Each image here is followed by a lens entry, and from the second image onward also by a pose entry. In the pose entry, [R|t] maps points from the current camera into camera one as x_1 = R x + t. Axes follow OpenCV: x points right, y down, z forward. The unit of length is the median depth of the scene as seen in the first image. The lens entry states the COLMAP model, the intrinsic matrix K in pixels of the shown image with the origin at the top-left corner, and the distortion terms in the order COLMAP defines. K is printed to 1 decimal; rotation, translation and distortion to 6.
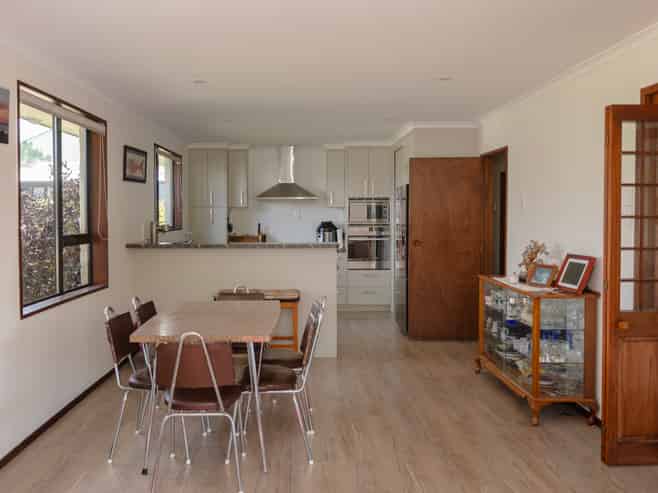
lens RADIAL K [[565.9, 0, 328.3], [0, 565.9, 239.7], [0, 0, 1]] dist [-0.010837, -0.002887]
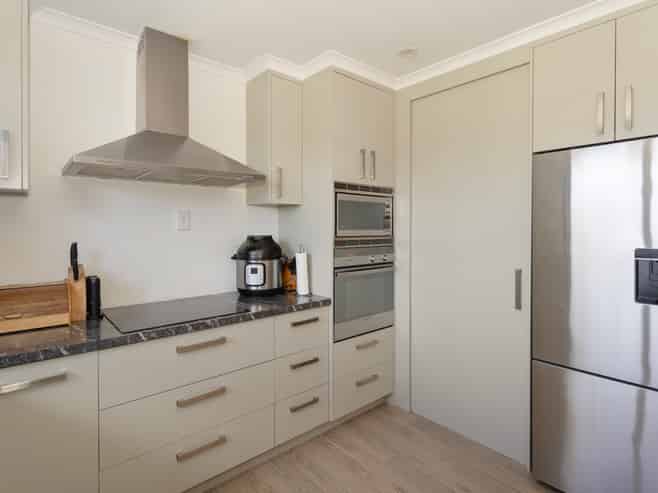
lens RADIAL K [[347.8, 0, 333.6], [0, 347.8, 232.0], [0, 0, 1]] dist [-0.002421, -0.000356]
pose [[0.769242, -0.004067, 0.638944, -0.146155], [0.025289, 0.999390, -0.024085, -0.029475], [-0.638457, 0.034685, 0.768876, 0.816923]]
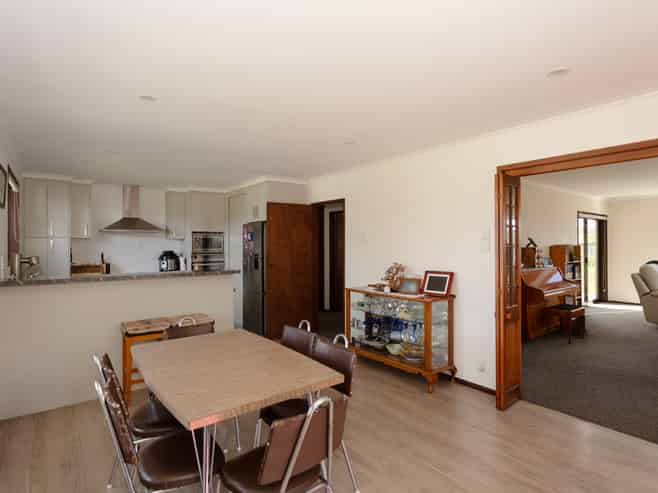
lens RADIAL K [[347.8, 0, 324.4], [0, 347.8, 248.6], [0, 0, 1]] dist [-0.002421, -0.000356]
pose [[0.805360, -0.006635, 0.592749, -0.189413], [0.027184, 0.999299, -0.025748, -0.009675], [-0.592163, 0.036849, 0.804976, 0.223816]]
